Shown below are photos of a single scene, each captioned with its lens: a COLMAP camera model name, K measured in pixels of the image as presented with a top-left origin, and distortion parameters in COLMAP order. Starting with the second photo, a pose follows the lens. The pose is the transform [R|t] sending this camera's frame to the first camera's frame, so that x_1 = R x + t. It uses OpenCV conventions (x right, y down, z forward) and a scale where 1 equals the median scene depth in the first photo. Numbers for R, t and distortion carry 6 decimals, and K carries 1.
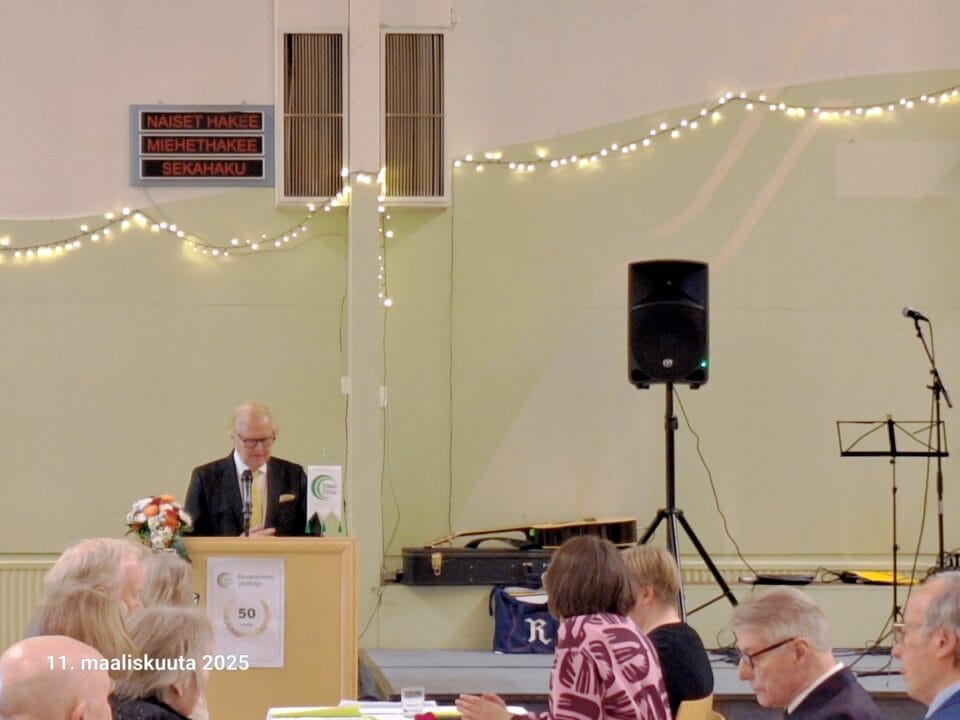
lens RADIAL K [[2839.3, 0, 446.4], [0, 2839.3, 359.4], [0, 0, 1]] dist [0.210141, 0.305855]
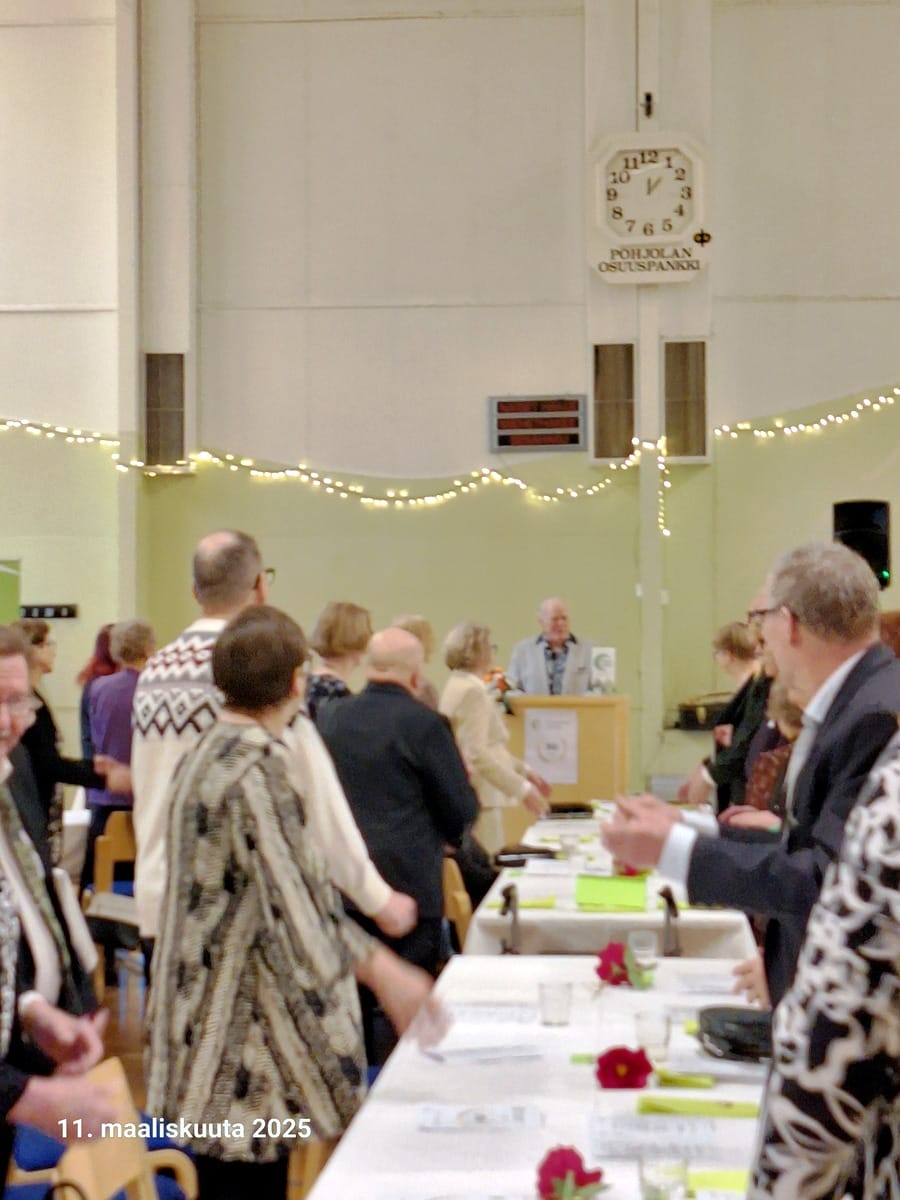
lens RADIAL K [[2334.2, 0, 450.0], [0, 2334.2, 600.0], [0, 0, 1]] dist [0.131302, -0.054875]
pose [[0.986898, -0.007757, -0.161157, 0.060576], [0.010922, 0.999764, 0.018763, -0.009060], [0.160974, -0.020277, 0.986750, -0.174144]]
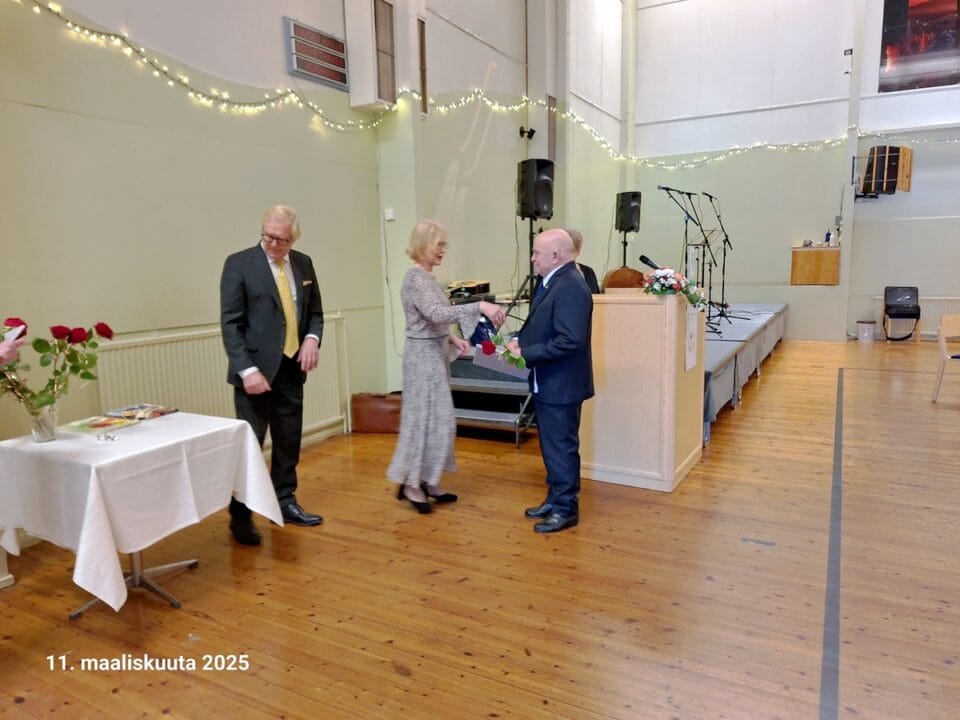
lens RADIAL K [[673.1, 0, 473.6], [0, 673.1, 352.8], [0, 0, 1]] dist [0.075032, -0.087222]
pose [[0.557117, -0.125488, 0.820898, -0.377433], [-0.003776, 0.988124, 0.153613, 0.030500], [-0.830426, -0.088680, 0.550027, 0.715021]]
